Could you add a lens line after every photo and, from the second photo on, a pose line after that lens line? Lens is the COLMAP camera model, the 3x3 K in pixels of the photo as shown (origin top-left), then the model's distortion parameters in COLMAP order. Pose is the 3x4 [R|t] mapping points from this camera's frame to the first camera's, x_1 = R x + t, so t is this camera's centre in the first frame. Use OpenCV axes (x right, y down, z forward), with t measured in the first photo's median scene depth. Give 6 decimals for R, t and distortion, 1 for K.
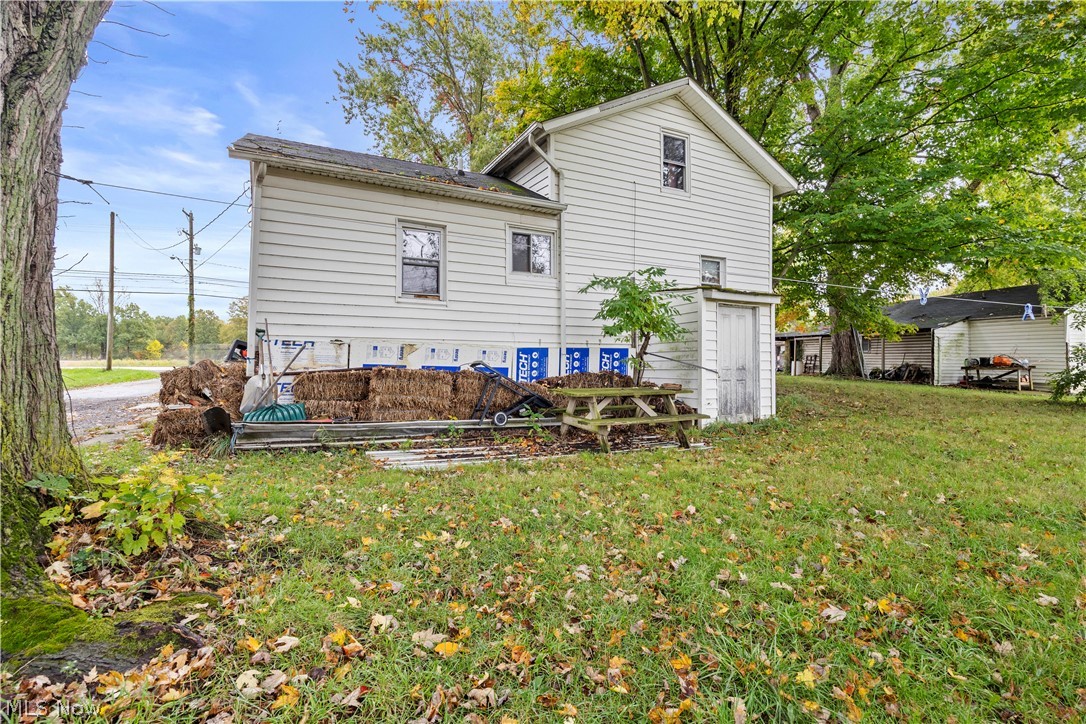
lens RADIAL K [[511.9, 0, 542.1], [0, 511.9, 363.9], [0, 0, 1]] dist [0.000205, 0.000011]
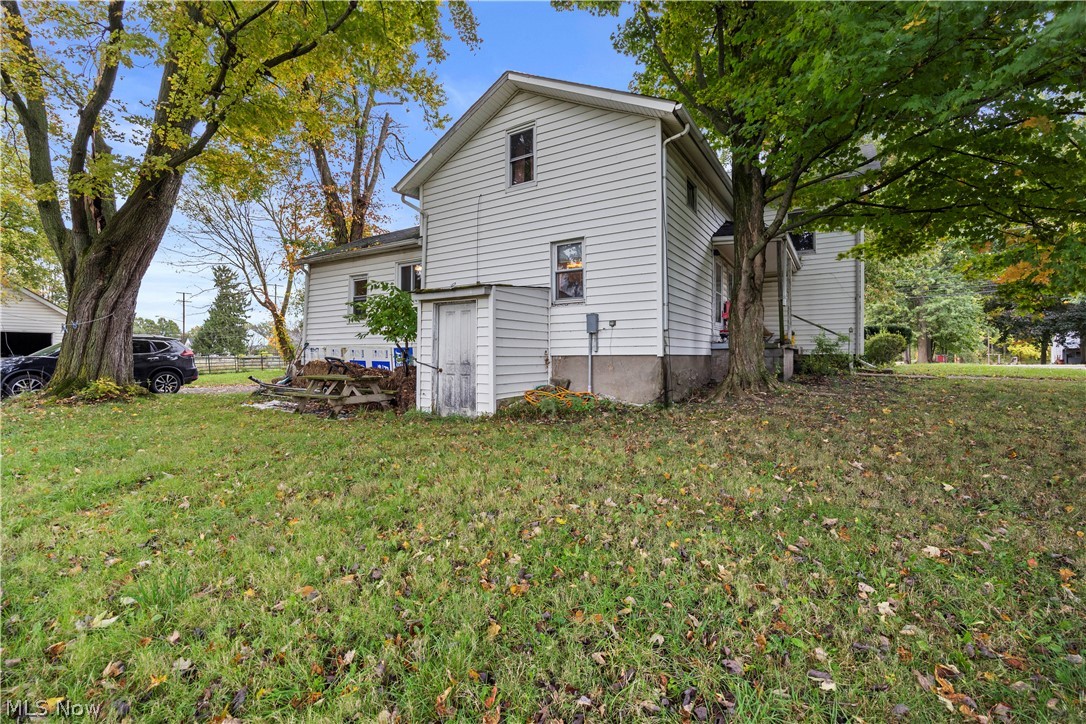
lens RADIAL K [[476.8, 0, 541.9], [0, 476.8, 358.9], [0, 0, 1]] dist [-0.000737, -0.000015]
pose [[0.506315, 0.000428, -0.862348, 1.278860], [0.005406, 0.999979, 0.003670, -0.002147], [0.862332, -0.006520, 0.506302, 0.656492]]
